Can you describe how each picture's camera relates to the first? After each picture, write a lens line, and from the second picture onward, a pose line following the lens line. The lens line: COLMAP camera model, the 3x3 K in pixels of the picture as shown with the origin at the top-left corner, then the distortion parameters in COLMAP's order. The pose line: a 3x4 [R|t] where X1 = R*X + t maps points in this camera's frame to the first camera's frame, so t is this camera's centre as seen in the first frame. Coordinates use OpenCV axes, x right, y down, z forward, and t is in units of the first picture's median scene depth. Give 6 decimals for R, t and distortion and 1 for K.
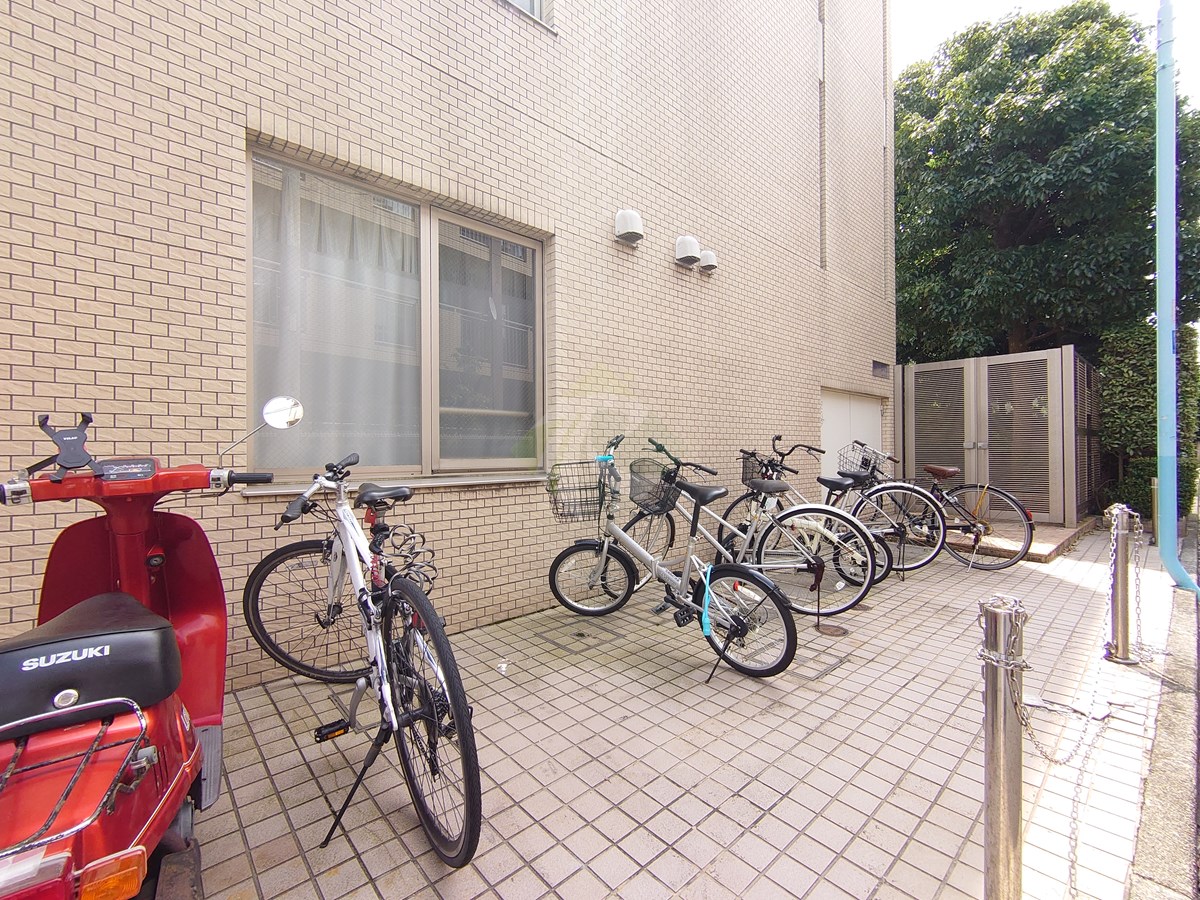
lens RADIAL K [[514.6, 0, 600.0], [0, 514.6, 450.0], [0, 0, 1]] dist [-0.002883, -0.000385]
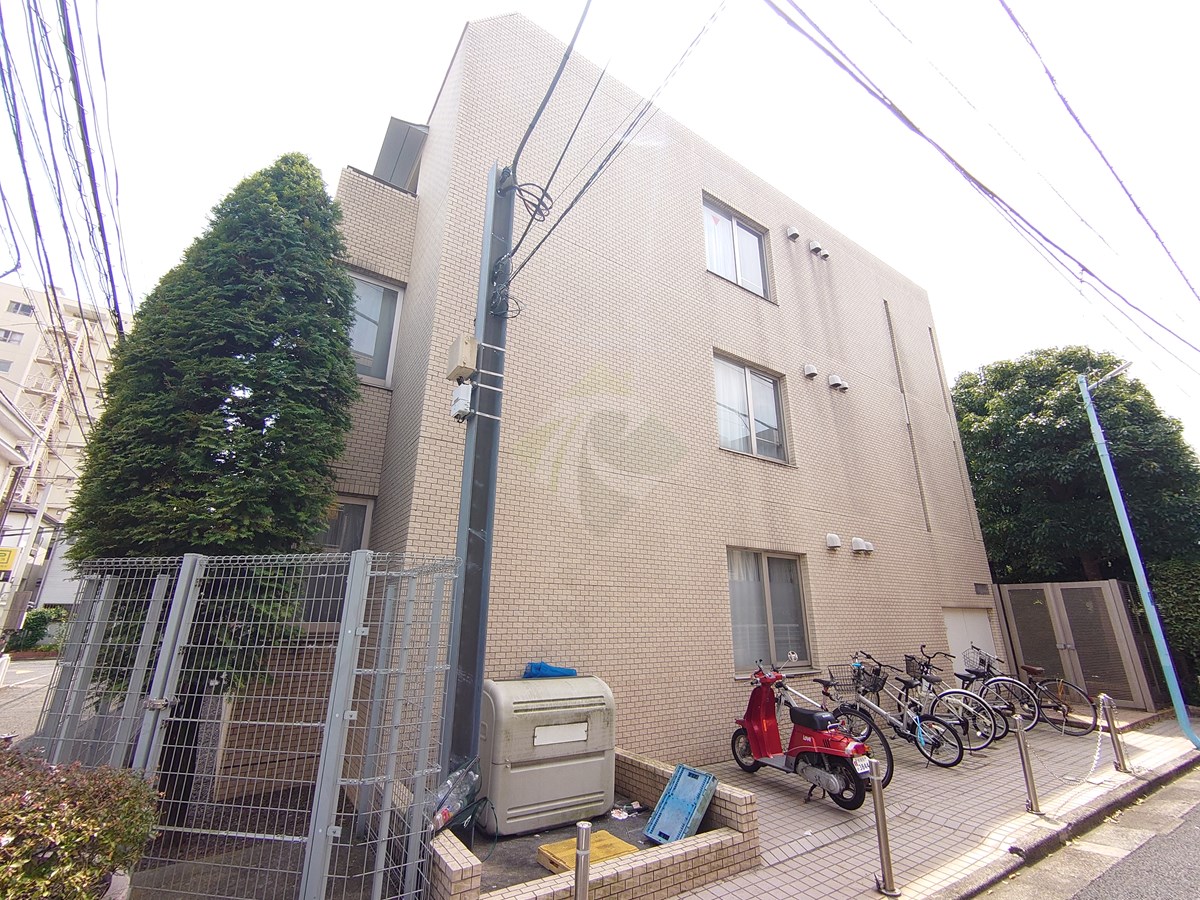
lens RADIAL K [[514.6, 0, 600.0], [0, 514.6, 450.0], [0, 0, 1]] dist [-0.002883, -0.000385]
pose [[0.989245, -0.033424, -0.142400, -0.478075], [-0.012252, 0.951187, -0.308370, -0.109651], [0.145756, 0.306799, 0.940548, -1.020540]]
